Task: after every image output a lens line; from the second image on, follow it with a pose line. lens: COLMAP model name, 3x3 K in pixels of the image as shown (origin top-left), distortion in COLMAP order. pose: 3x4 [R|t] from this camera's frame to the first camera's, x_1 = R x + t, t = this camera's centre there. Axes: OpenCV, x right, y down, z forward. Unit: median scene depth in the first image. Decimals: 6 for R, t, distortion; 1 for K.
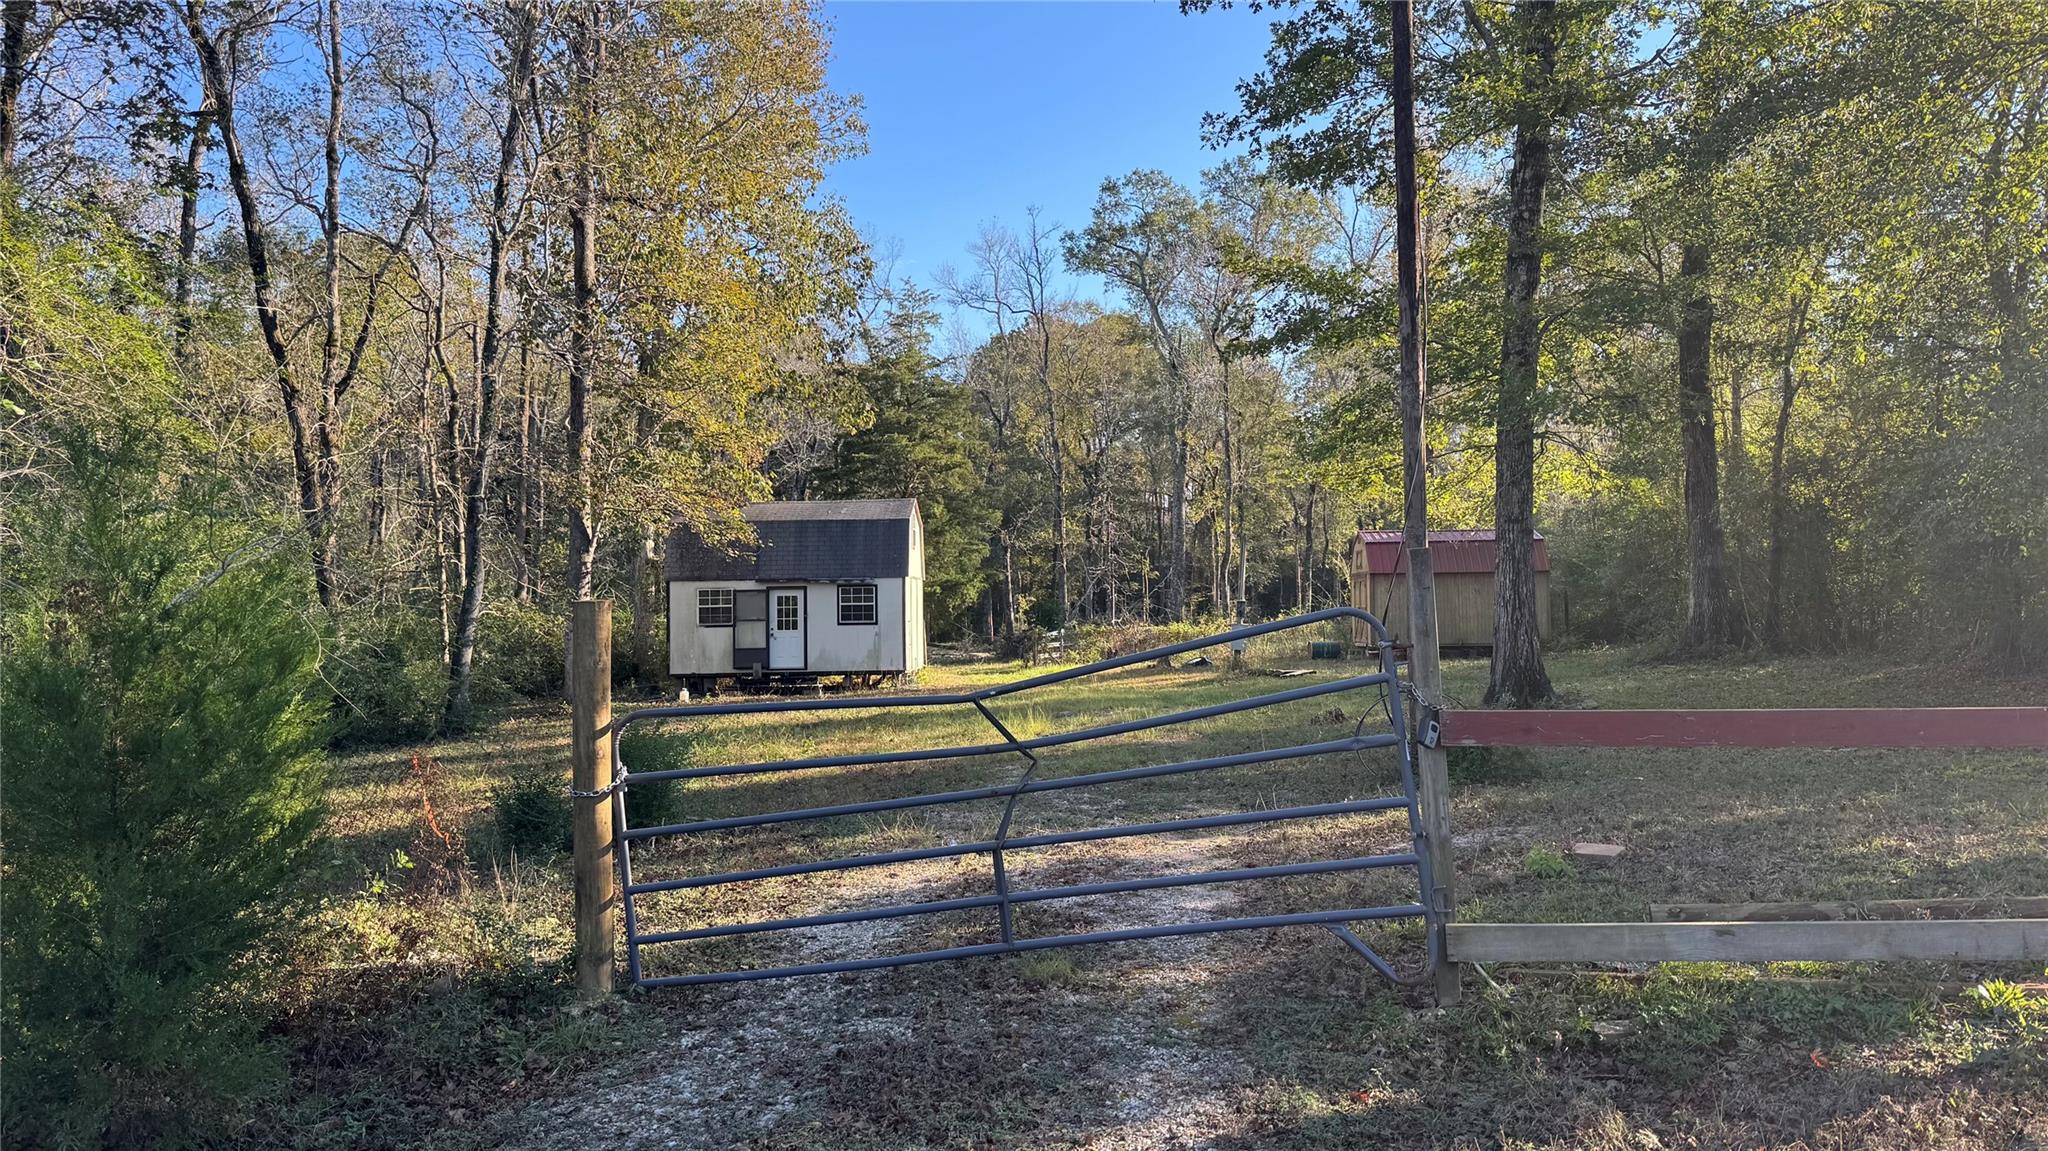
lens RADIAL K [[1503.2, 0, 1039.2], [0, 1503.2, 588.3], [0, 0, 1]] dist [0.176246, -0.361865]
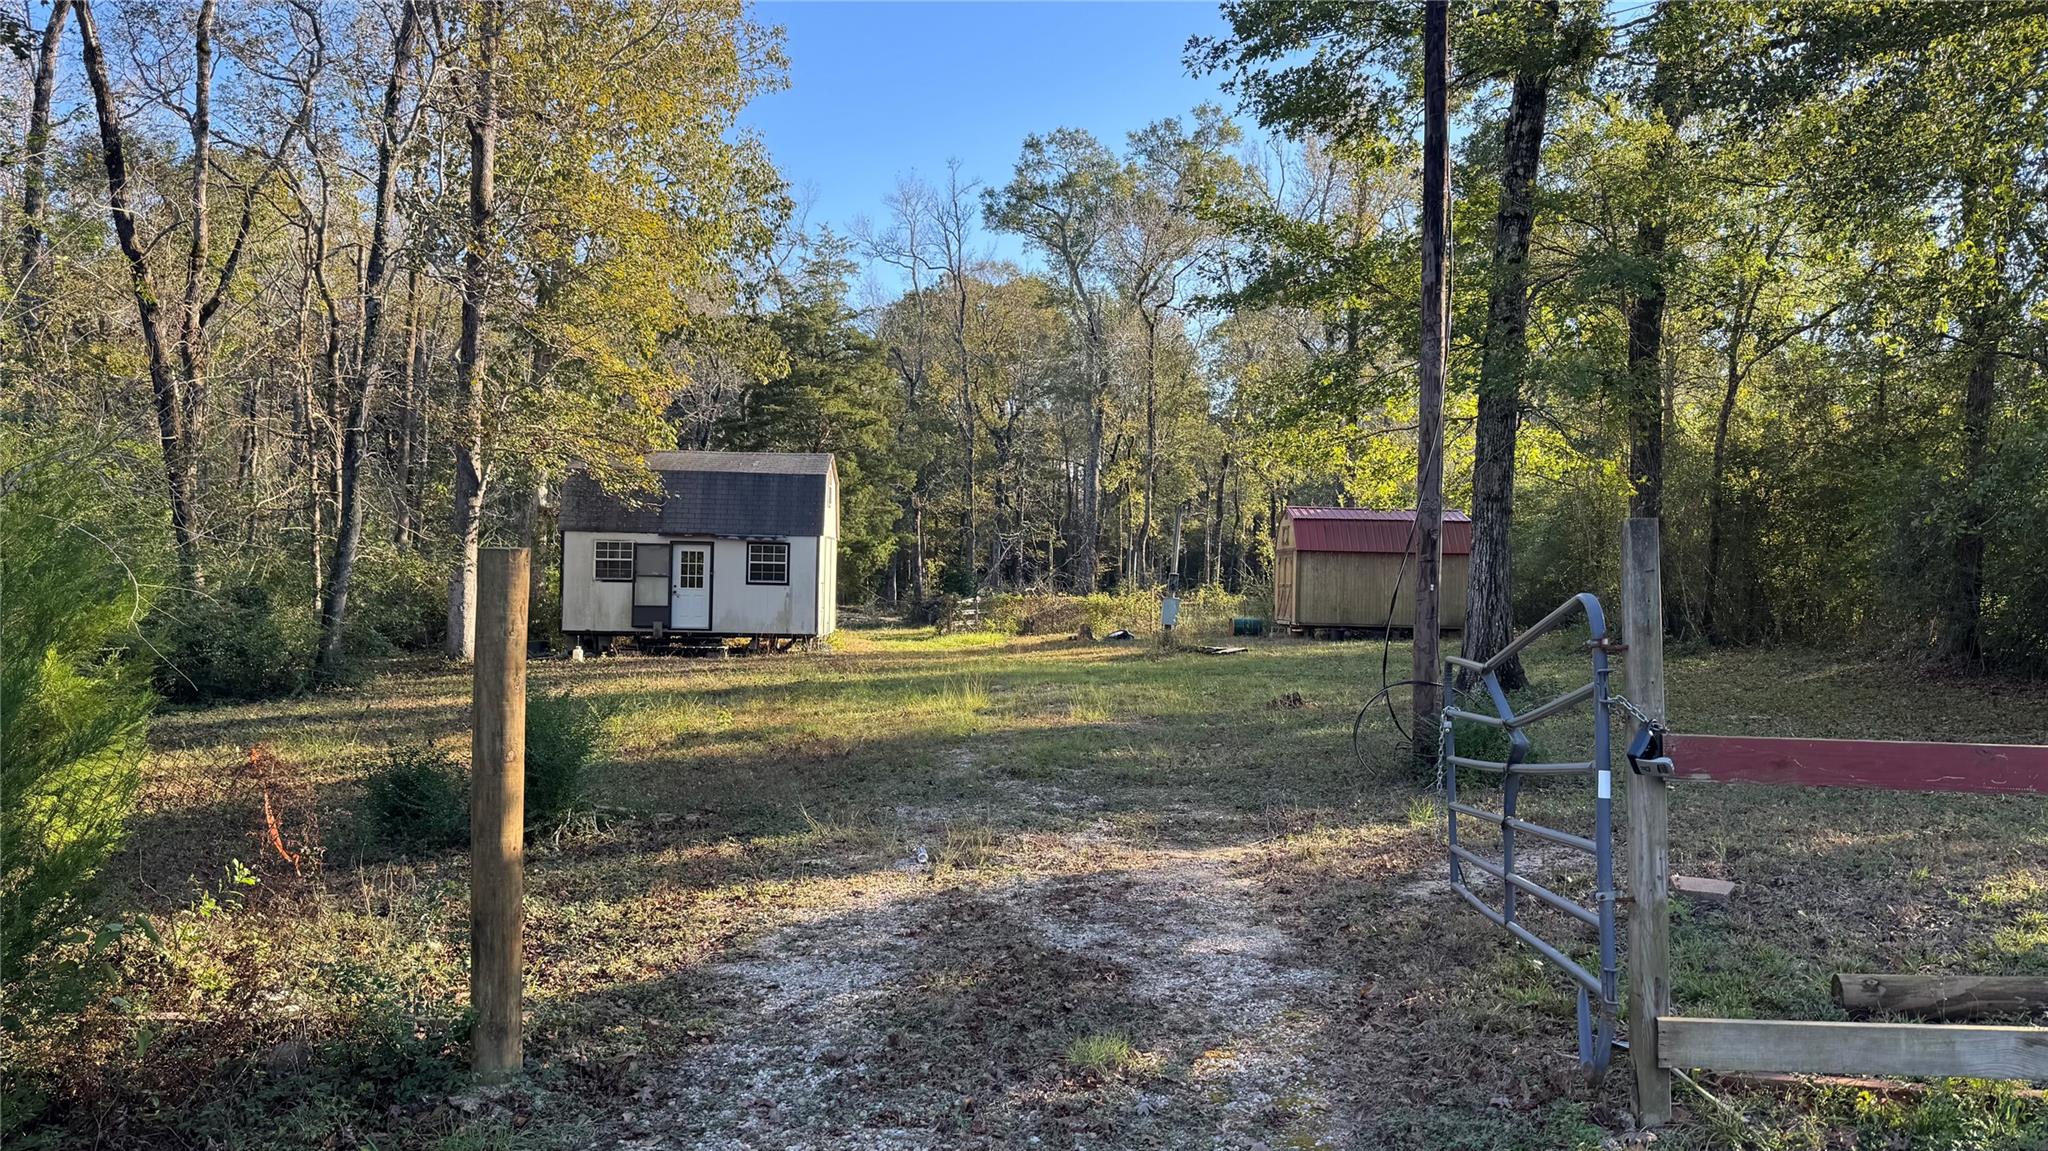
lens RADIAL K [[1503.2, 0, 1039.2], [0, 1503.2, 588.3], [0, 0, 1]] dist [0.176246, -0.361865]
pose [[0.997085, 0.034252, 0.068181, -0.014862], [-0.035758, 0.999140, 0.020998, 0.000470], [-0.067403, -0.023375, 0.997452, 0.042373]]
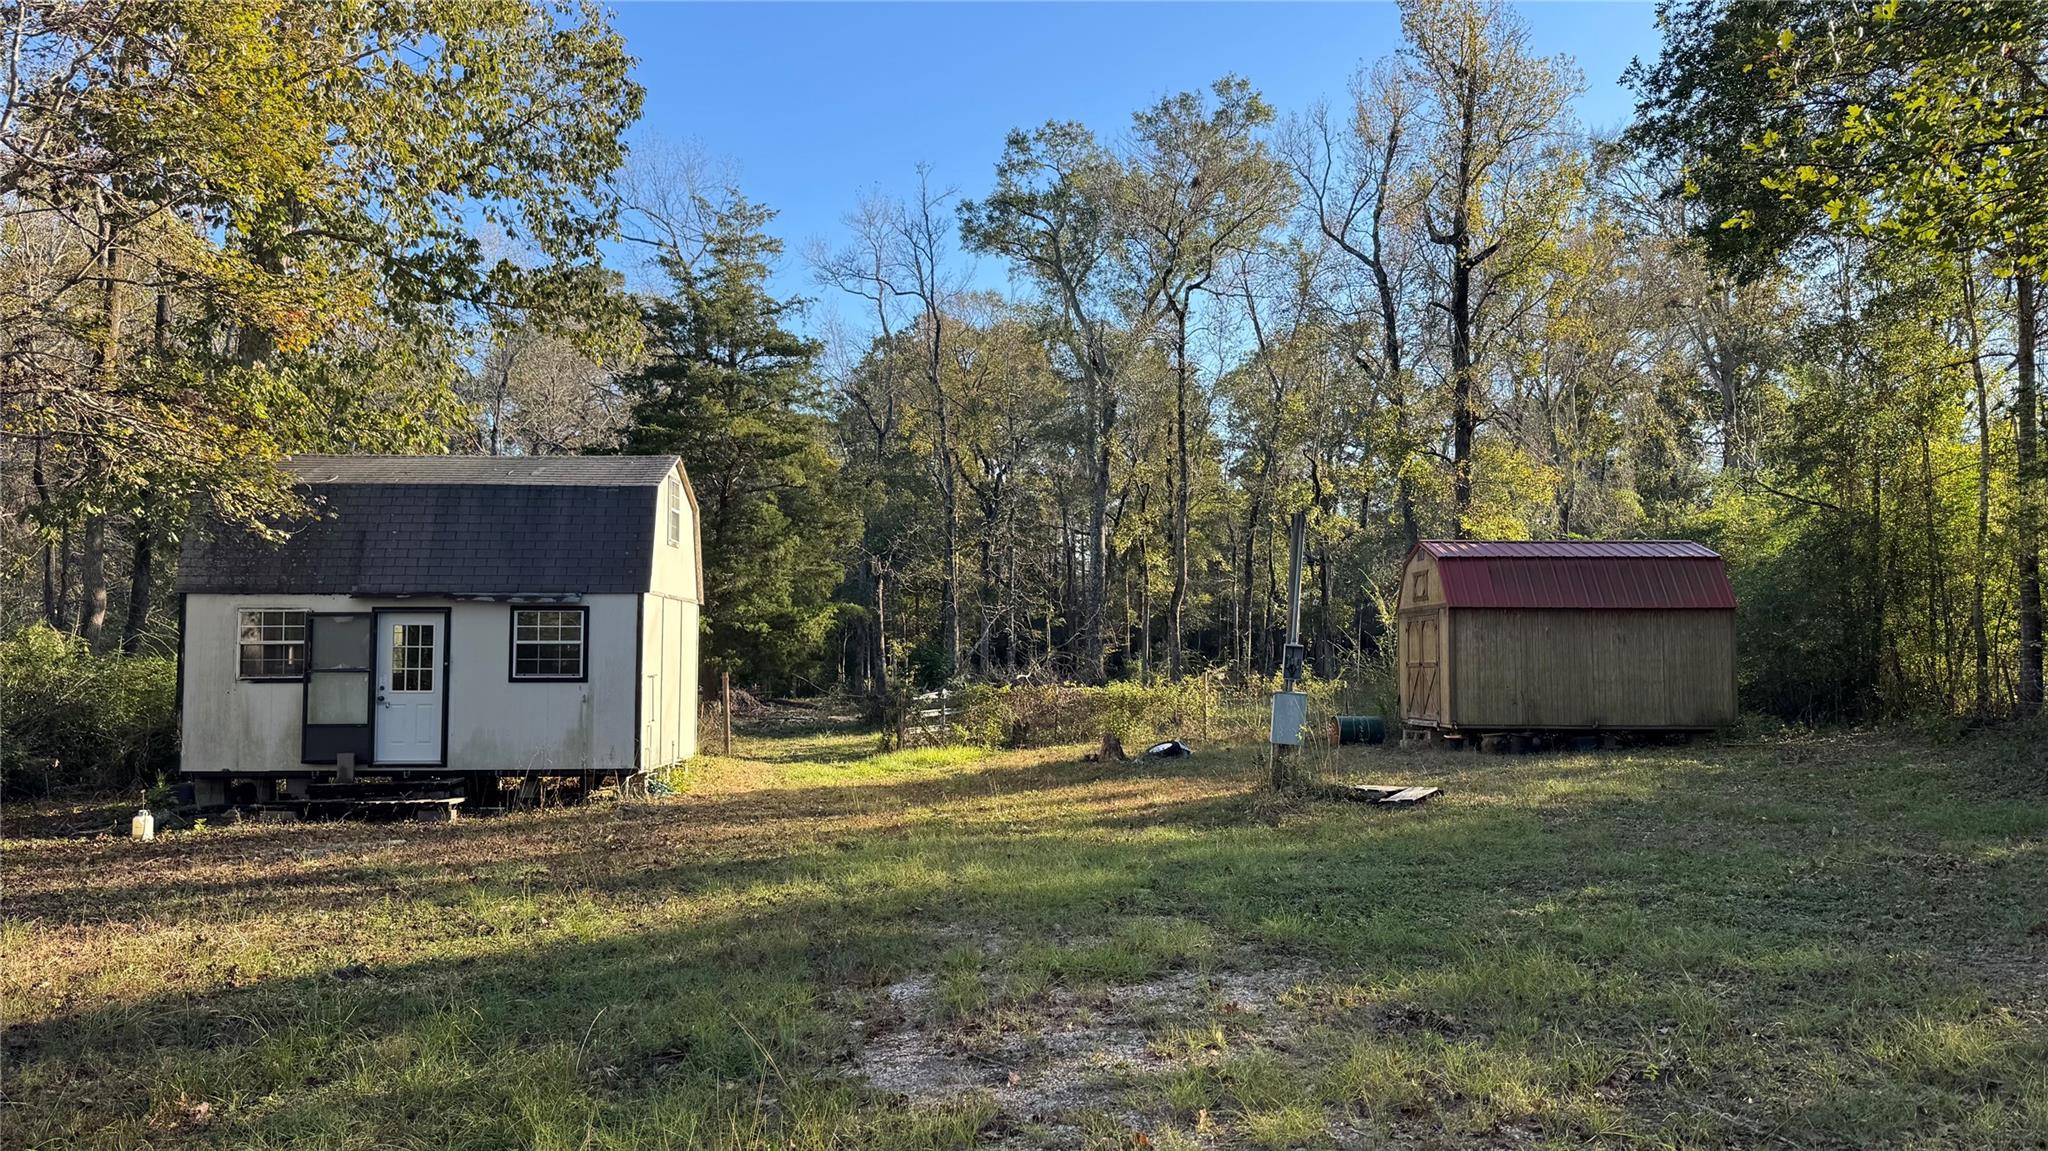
lens RADIAL K [[1503.2, 0, 1039.2], [0, 1503.2, 588.3], [0, 0, 1]] dist [0.176246, -0.361865]
pose [[0.997444, 0.018182, 0.069106, 0.013724], [-0.015798, 0.999266, -0.034888, 0.007291], [-0.069690, 0.033707, 0.996999, 0.447883]]
